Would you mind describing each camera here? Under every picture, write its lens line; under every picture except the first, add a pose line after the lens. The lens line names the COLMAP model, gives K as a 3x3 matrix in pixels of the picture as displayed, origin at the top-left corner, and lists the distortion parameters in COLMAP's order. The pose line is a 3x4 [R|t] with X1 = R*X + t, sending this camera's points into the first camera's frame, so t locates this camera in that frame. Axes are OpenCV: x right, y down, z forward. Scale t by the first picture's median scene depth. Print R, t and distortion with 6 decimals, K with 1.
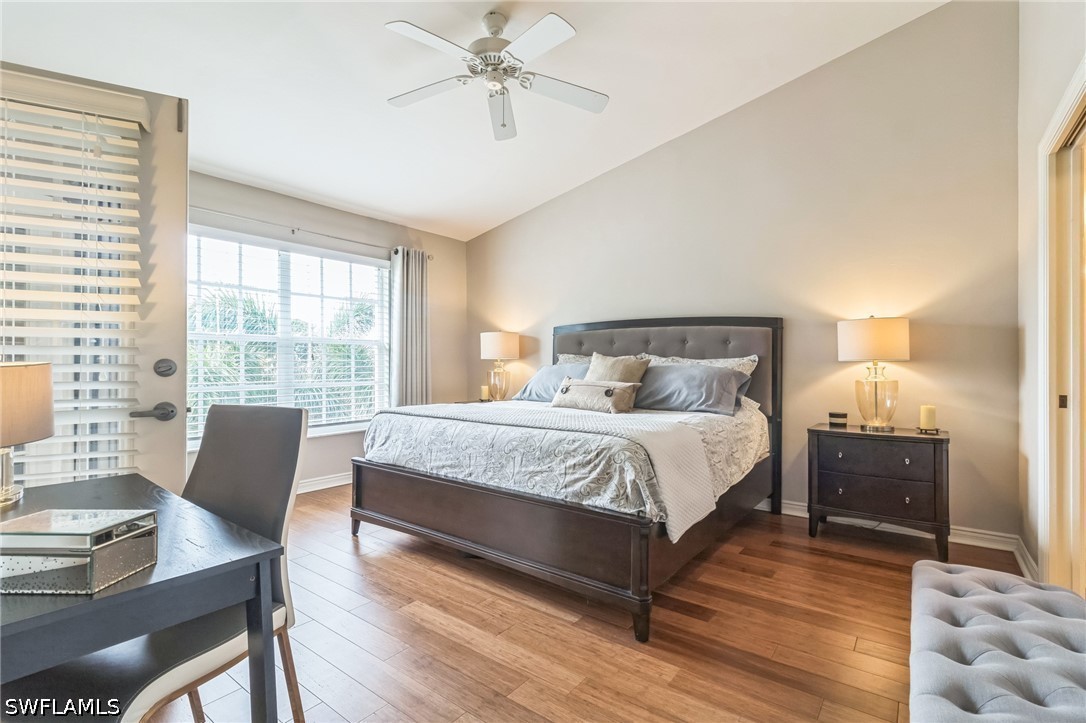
lens RADIAL K [[509.4, 0, 546.0], [0, 509.4, 356.4], [0, 0, 1]] dist [-0.000310, 0.000098]
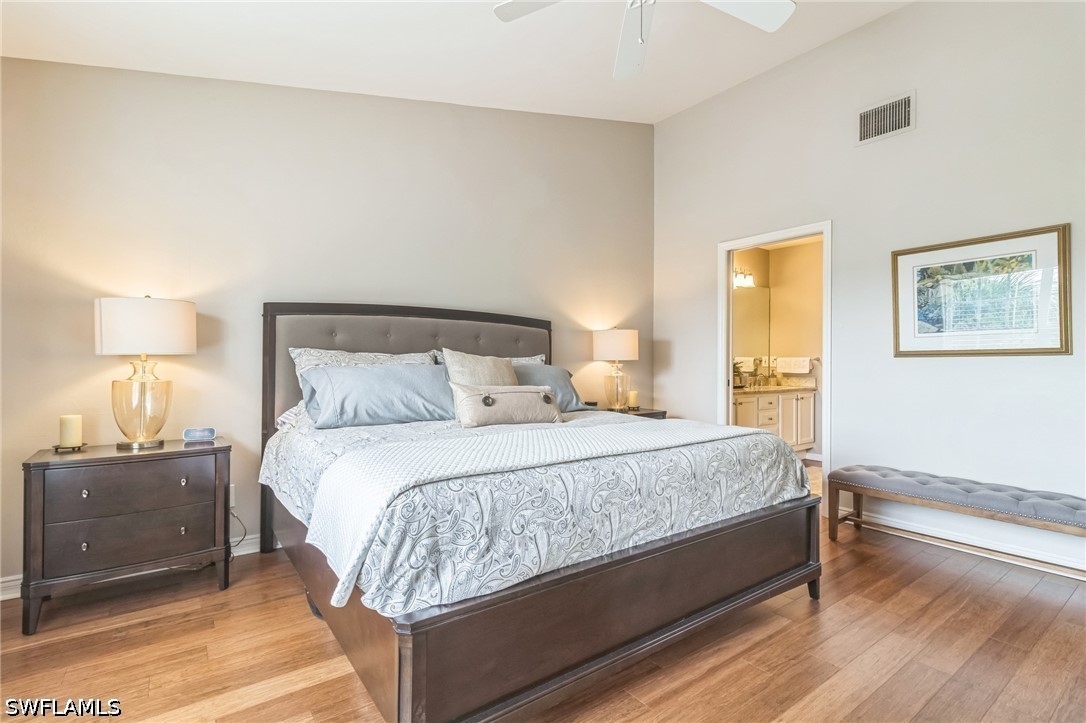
lens RADIAL K [[509.4, 0, 546.0], [0, 509.4, 356.4], [0, 0, 1]] dist [-0.000310, 0.000098]
pose [[0.286378, 0.005903, 0.958099, -0.868632], [-0.013979, 0.999900, -0.001982, 0.003760], [-0.958015, -0.012825, 0.286432, 0.971671]]
